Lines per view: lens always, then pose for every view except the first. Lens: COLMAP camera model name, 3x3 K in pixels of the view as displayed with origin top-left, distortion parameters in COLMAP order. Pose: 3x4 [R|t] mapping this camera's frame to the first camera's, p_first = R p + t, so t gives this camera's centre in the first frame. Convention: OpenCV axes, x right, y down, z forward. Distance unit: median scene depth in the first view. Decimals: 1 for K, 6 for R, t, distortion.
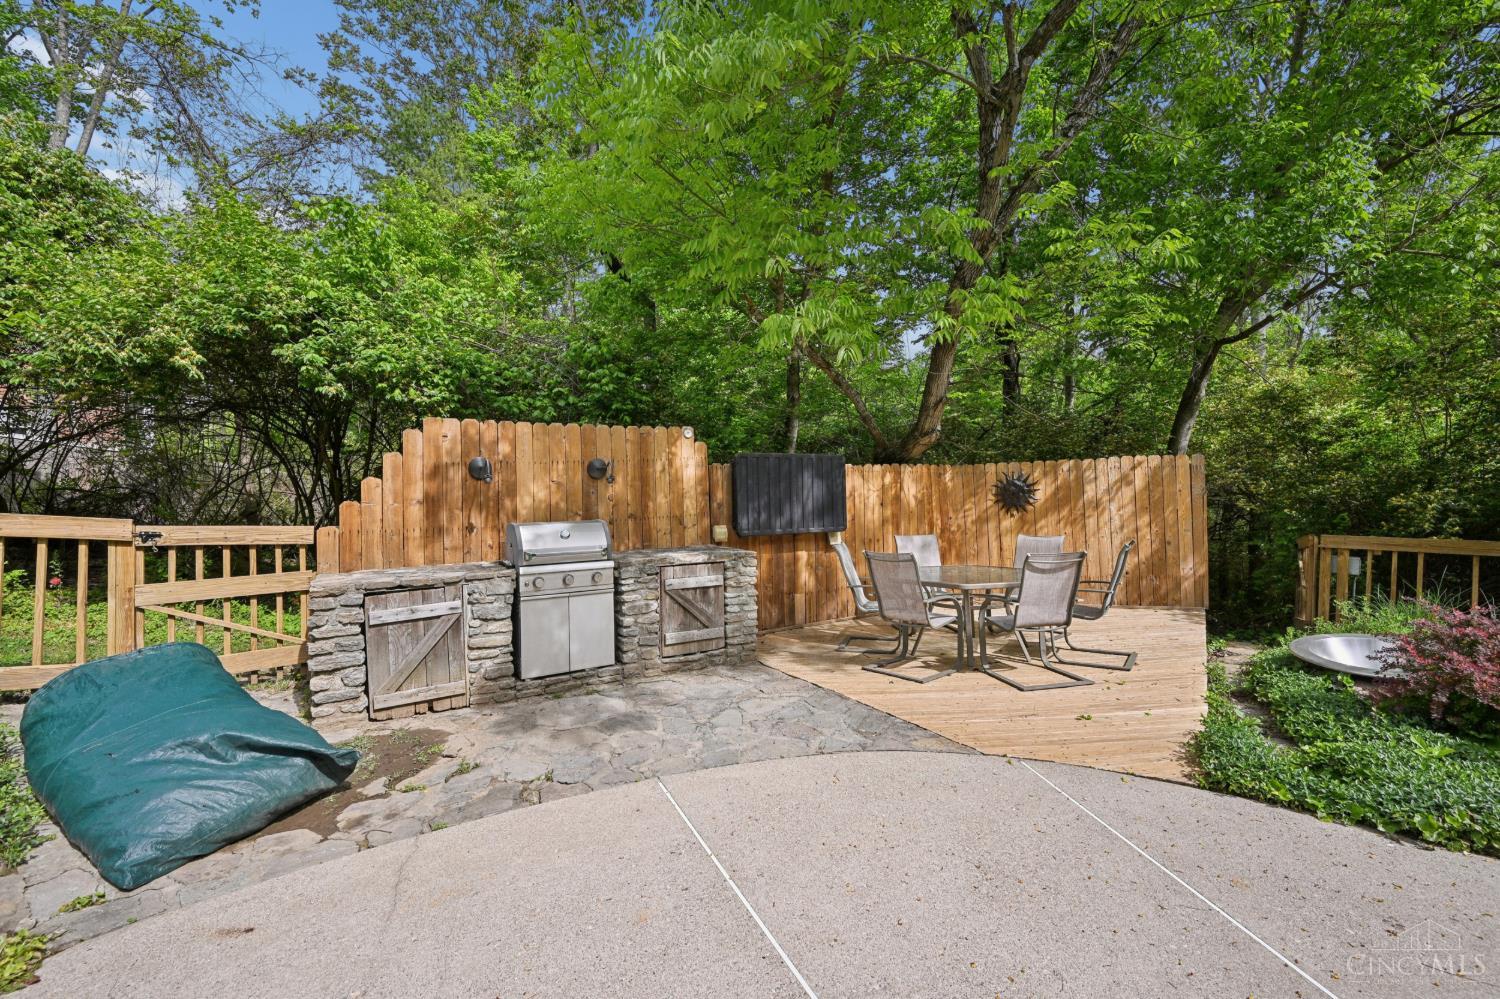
lens RADIAL K [[636.7, 0, 752.3], [0, 636.7, 494.9], [0, 0, 1]] dist [0.000202, -0.000279]
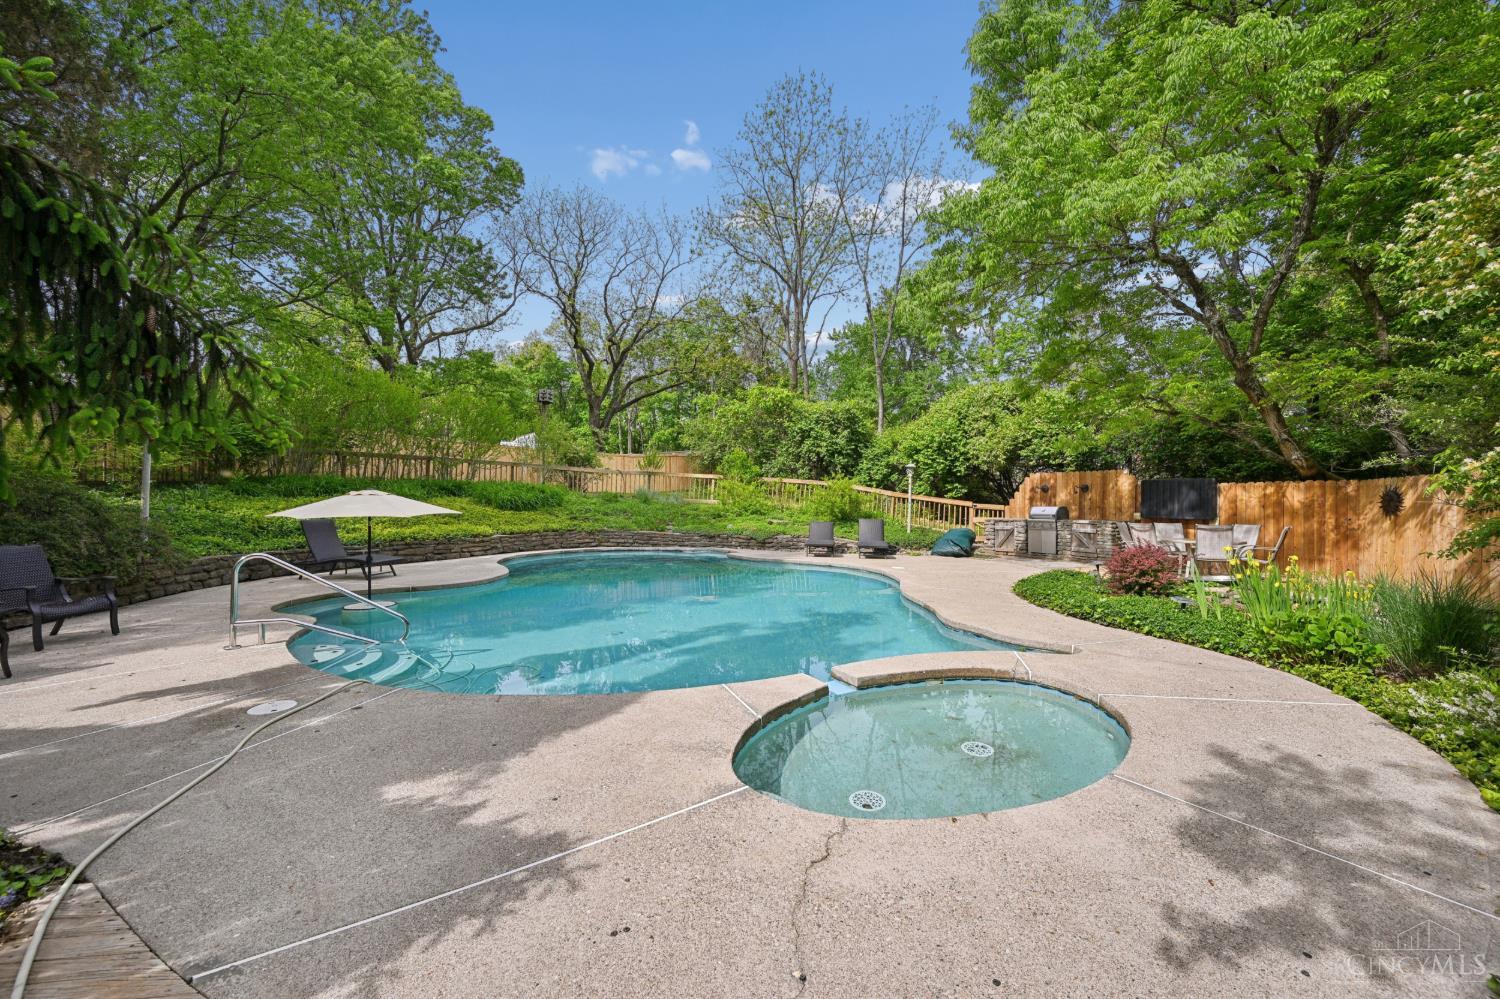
lens RADIAL K [[591.4, 0, 751.6], [0, 591.4, 494.7], [0, 0, 1]] dist [-0.000195, 0.000154]
pose [[0.030895, 0.012975, -0.999438, 2.119702], [0.001018, 0.999915, 0.013013, -0.044657], [0.999522, -0.001419, 0.030879, -0.444191]]
